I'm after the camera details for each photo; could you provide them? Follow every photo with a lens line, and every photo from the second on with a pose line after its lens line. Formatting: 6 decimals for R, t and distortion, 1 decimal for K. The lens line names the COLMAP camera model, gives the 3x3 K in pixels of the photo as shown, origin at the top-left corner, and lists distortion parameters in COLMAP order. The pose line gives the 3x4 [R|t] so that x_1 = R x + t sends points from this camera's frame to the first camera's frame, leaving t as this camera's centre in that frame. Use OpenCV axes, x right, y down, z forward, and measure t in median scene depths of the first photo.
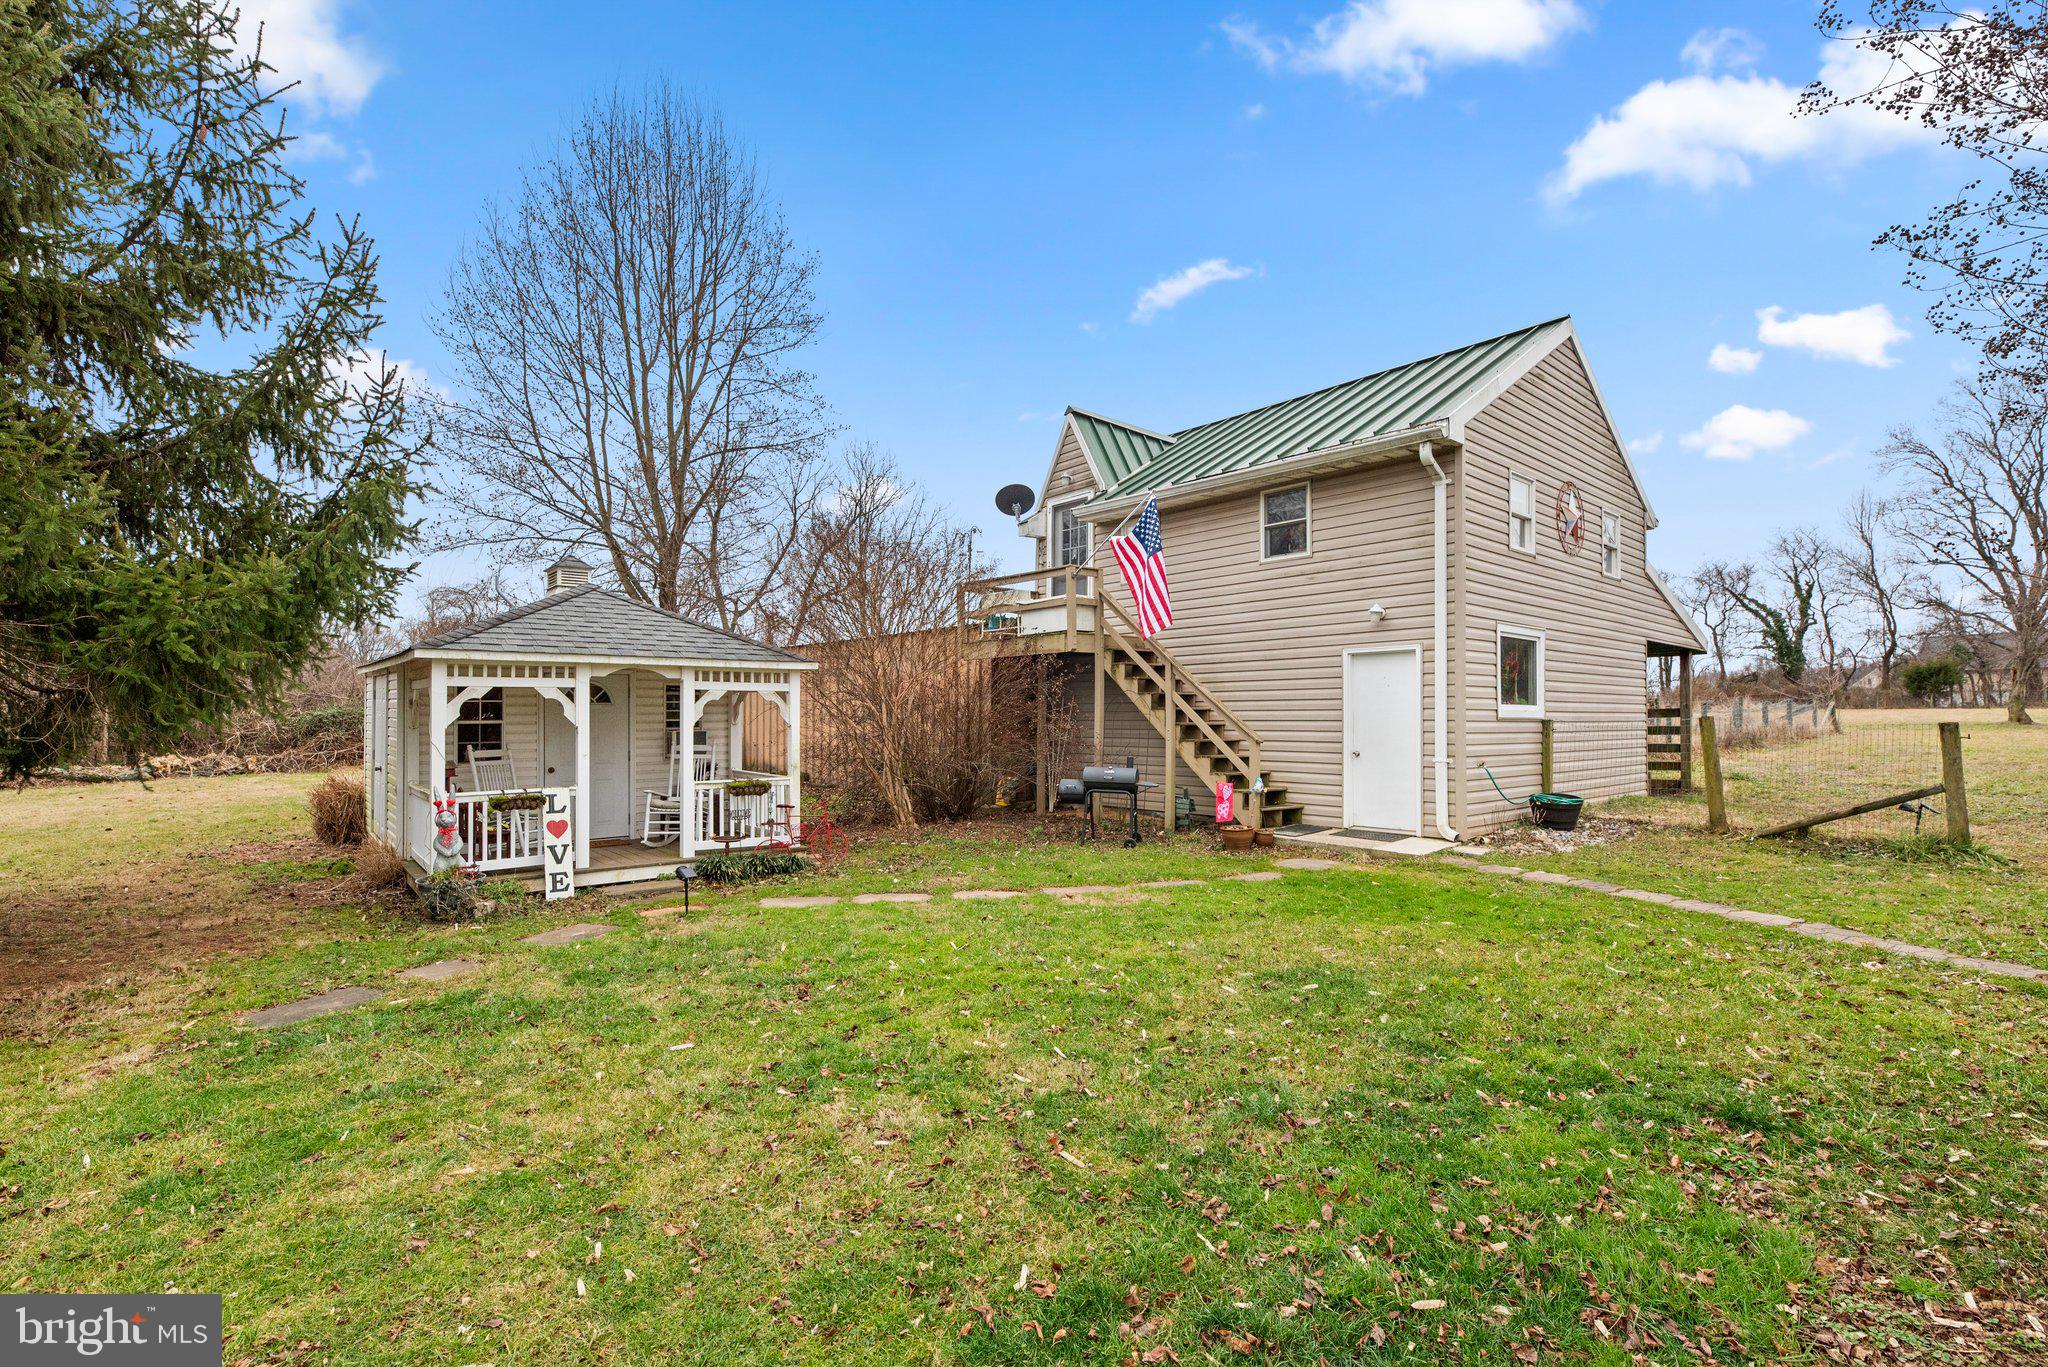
lens RADIAL K [[919.5, 0, 1021.9], [0, 919.5, 702.5], [0, 0, 1]] dist [-0.011224, 0.000038]
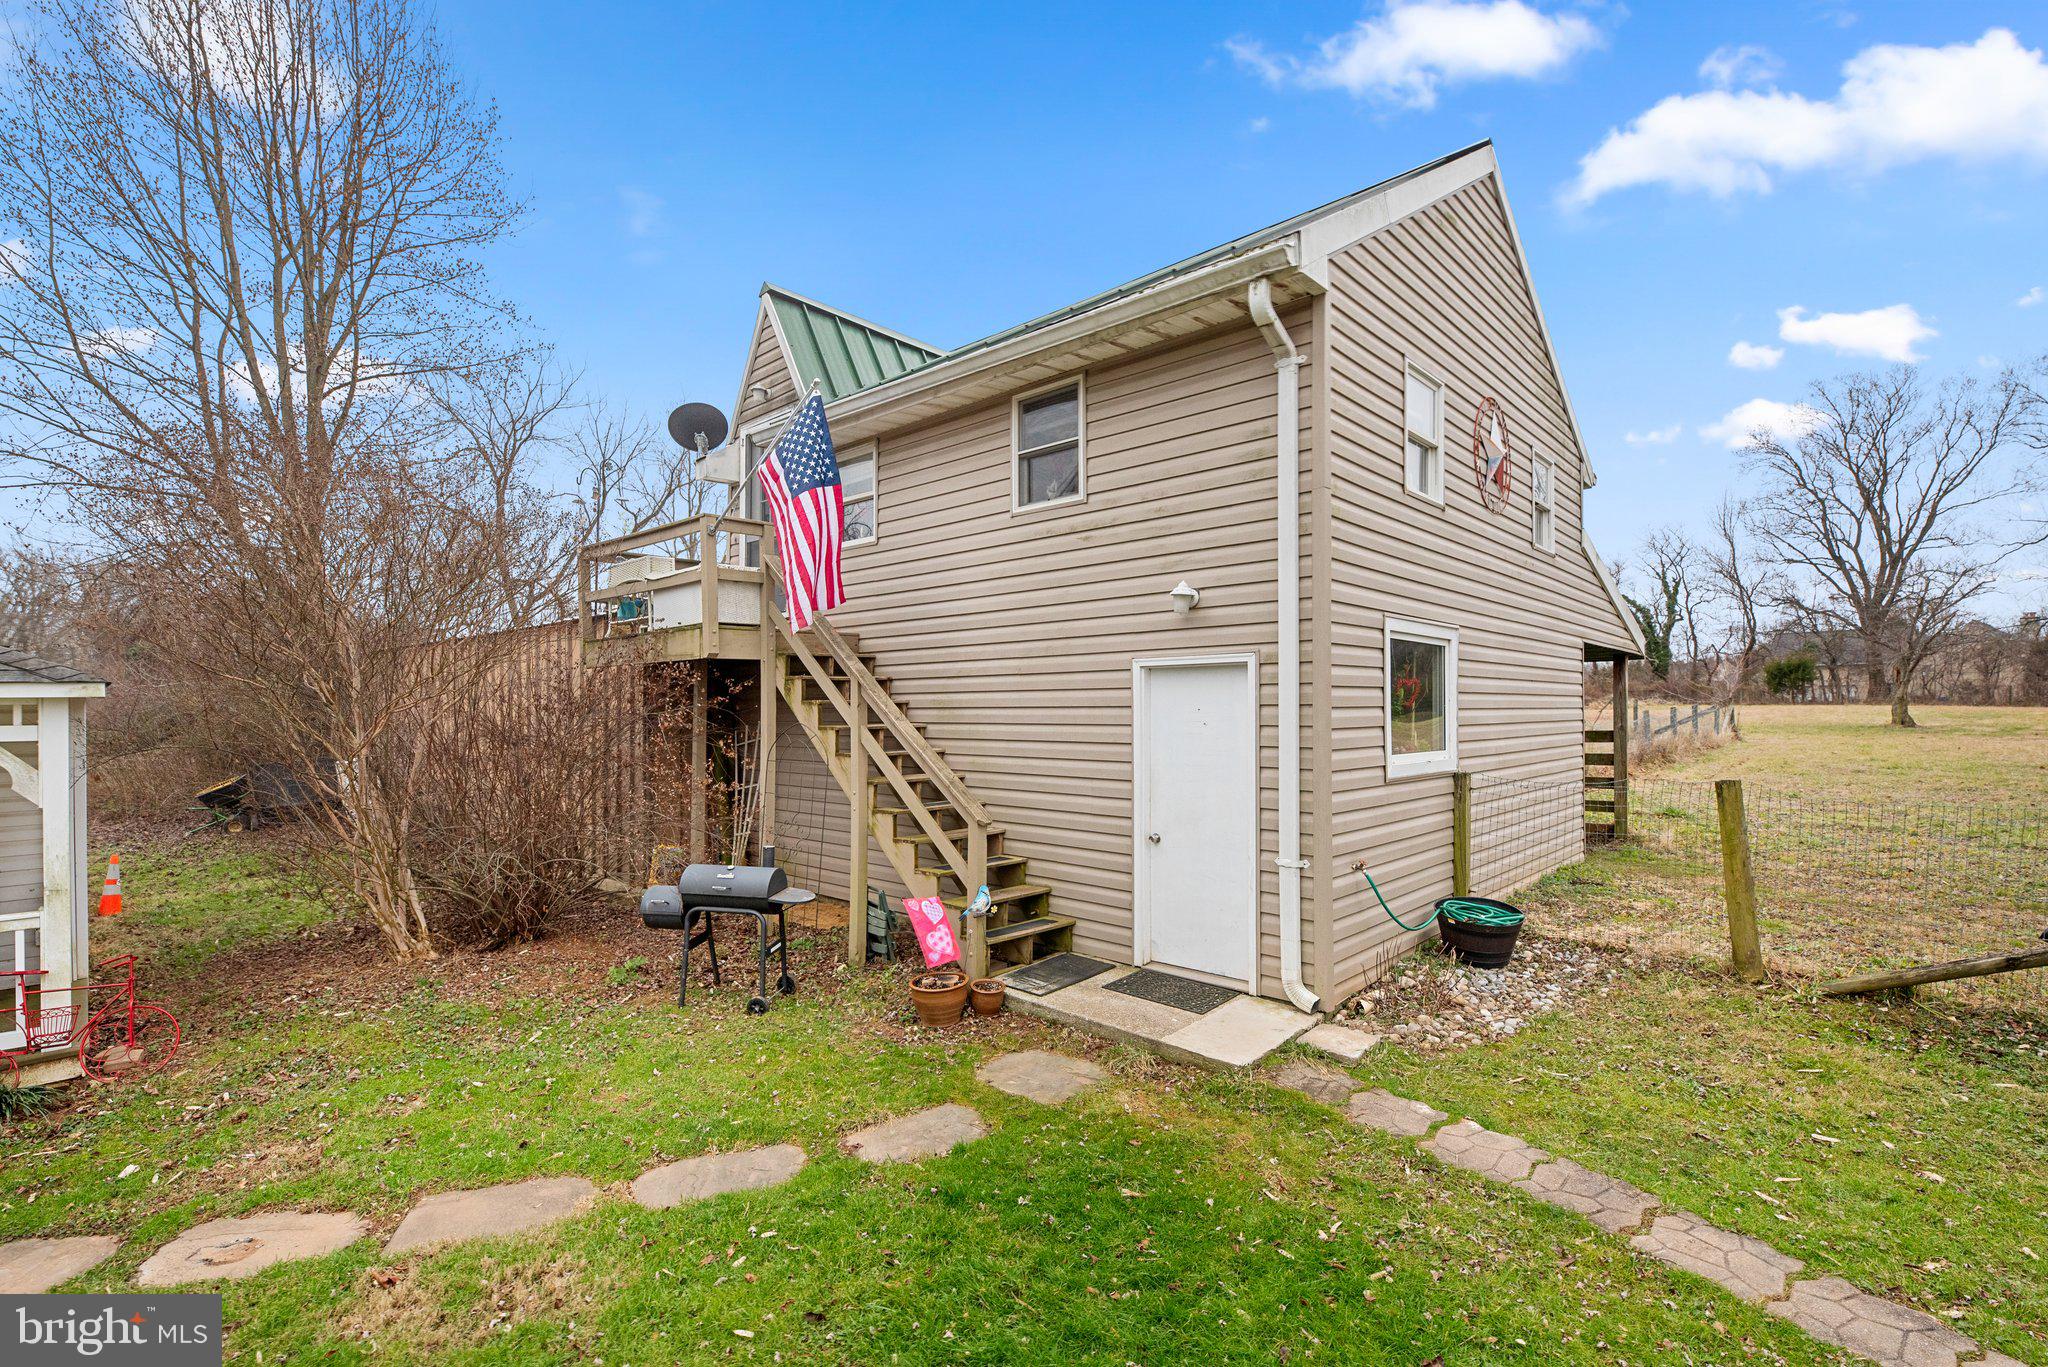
lens RADIAL K [[919.5, 0, 1026.0], [0, 919.5, 692.1], [0, 0, 1]] dist [-0.011224, 0.000038]
pose [[0.994137, -0.000439, 0.108130, 0.200045], [0.000522, 1.000000, -0.000742, -0.033483], [-0.108130, 0.000794, 0.994136, 0.389536]]
